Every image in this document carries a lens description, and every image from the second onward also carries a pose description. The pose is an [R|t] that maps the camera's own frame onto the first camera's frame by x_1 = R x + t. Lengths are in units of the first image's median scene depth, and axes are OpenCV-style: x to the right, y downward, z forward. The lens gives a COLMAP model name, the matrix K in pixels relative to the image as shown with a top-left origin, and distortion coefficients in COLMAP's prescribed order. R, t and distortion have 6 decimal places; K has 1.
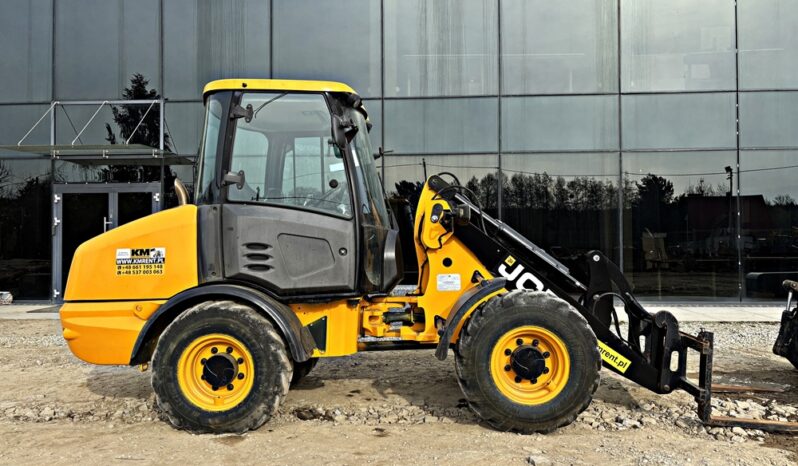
lens RADIAL K [[601.2, 0, 395.7], [0, 601.2, 235.8], [0, 0, 1]] dist [0.046079, -0.052471]
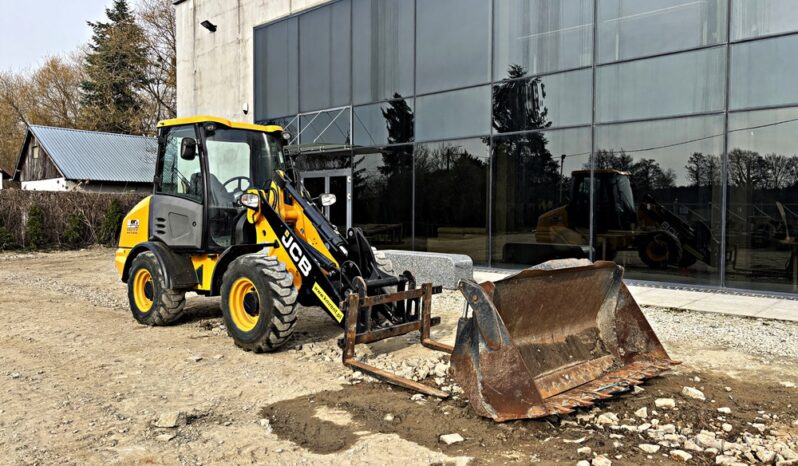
lens RADIAL K [[601.2, 0, 403.8], [0, 601.2, 234.3], [0, 0, 1]] dist [0.046079, -0.052471]
pose [[0.776511, 0.033606, -0.629207, 1.246391], [-0.000251, 0.998593, 0.053024, -0.029100], [0.630104, -0.041016, 0.775427, 0.095808]]
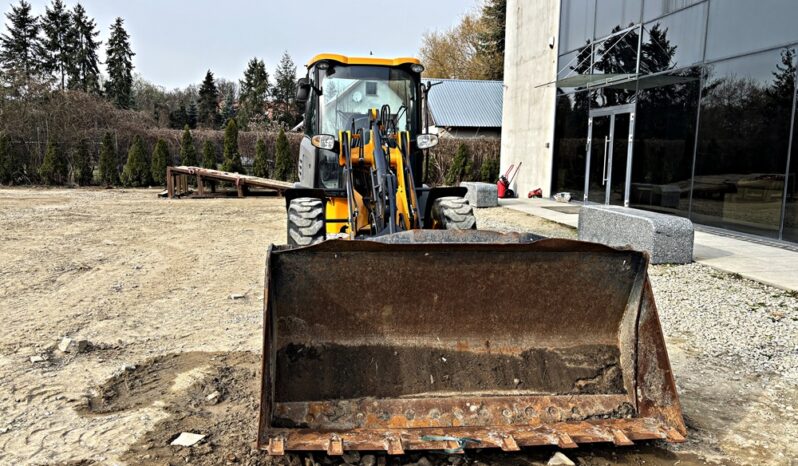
lens RADIAL K [[601.2, 0, 401.4], [0, 601.2, 240.4], [0, 0, 1]] dist [0.046079, -0.052471]
pose [[0.199303, 0.149595, -0.968452, 1.433729], [0.000140, 0.988275, 0.152686, -0.021975], [0.979938, -0.030566, 0.196945, 0.845273]]
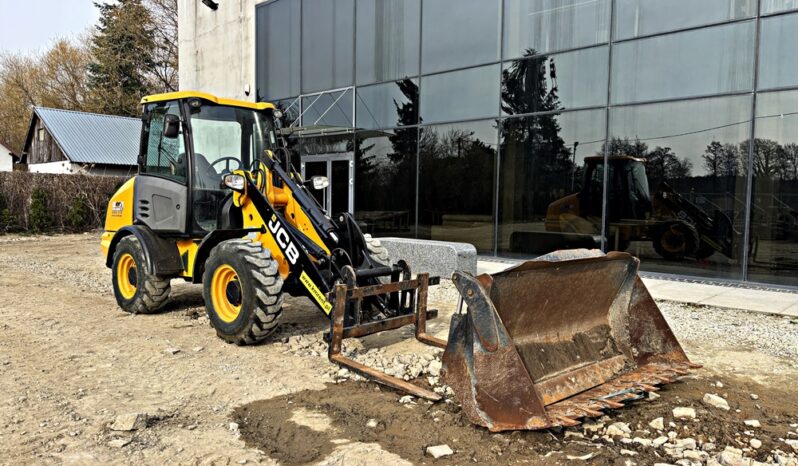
lens RADIAL K [[601.2, 0, 396.0], [0, 601.2, 242.2], [0, 0, 1]] dist [0.046079, -0.052471]
pose [[0.757487, 0.064254, -0.649681, 1.206160], [-0.010004, 0.996170, 0.086858, -0.020778], [0.652774, -0.059294, 0.755229, 0.192190]]
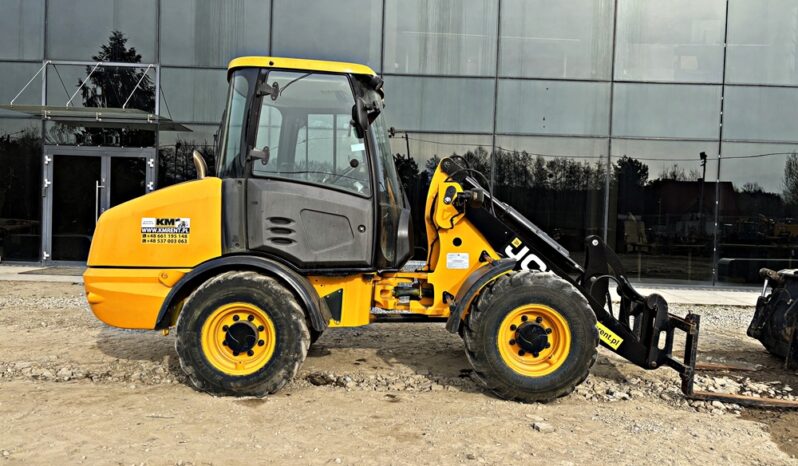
lens RADIAL K [[601.2, 0, 403.3], [0, 601.2, 236.6], [0, 0, 1]] dist [0.046079, -0.052471]
pose [[0.997990, 0.036101, 0.052076, -0.064082], [-0.038499, 0.998208, 0.045806, -0.009596], [-0.050329, -0.047719, 0.997592, -0.048514]]
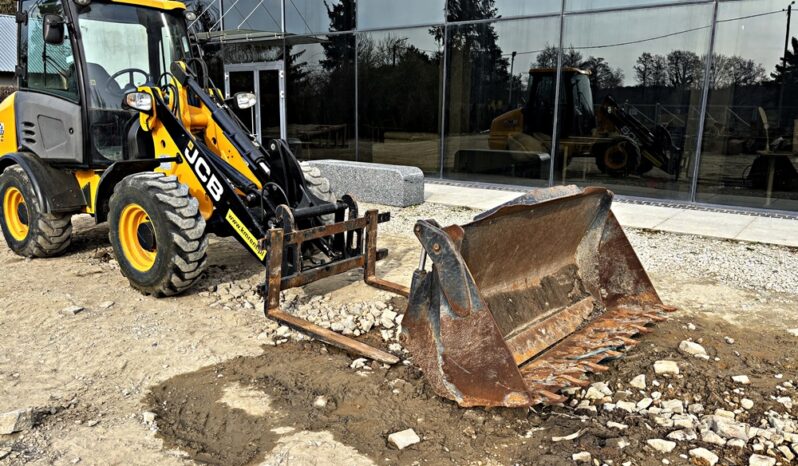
lens RADIAL K [[601.2, 0, 405.9], [0, 601.2, 241.5], [0, 0, 1]] dist [0.046079, -0.052471]
pose [[0.831786, 0.135378, -0.538336, 1.097383], [-0.011064, 0.973656, 0.227755, -0.040850], [0.554987, -0.183487, 0.811371, 0.298553]]
